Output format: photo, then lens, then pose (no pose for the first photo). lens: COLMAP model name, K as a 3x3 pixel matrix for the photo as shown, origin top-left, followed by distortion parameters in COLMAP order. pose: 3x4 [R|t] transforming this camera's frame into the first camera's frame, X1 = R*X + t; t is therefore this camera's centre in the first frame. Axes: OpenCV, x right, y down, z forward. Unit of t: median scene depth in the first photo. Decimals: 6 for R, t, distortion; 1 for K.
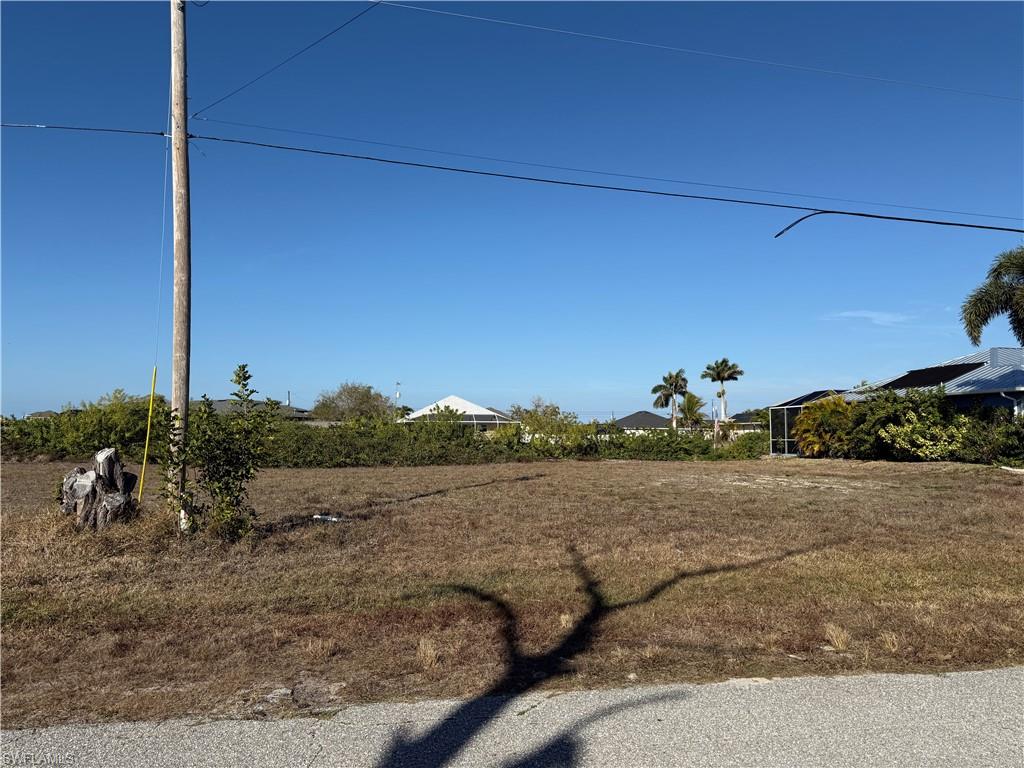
lens RADIAL K [[720.6, 0, 512.0], [0, 720.6, 384.0], [0, 0, 1]] dist [0.002496, 0.000331]
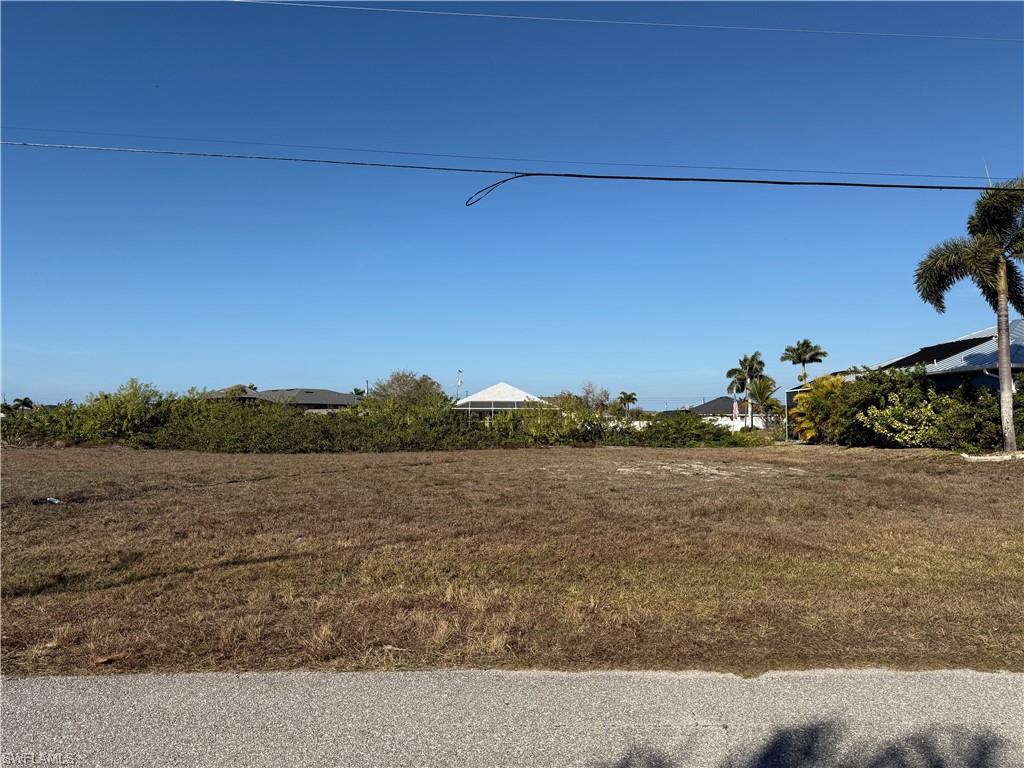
lens RADIAL K [[720.6, 0, 512.0], [0, 720.6, 384.0], [0, 0, 1]] dist [0.002496, 0.000331]
pose [[0.986357, -0.012646, -0.164134, 0.171536], [0.015463, 0.999754, 0.015896, 0.004232], [0.163893, -0.018217, 0.986310, 0.025412]]
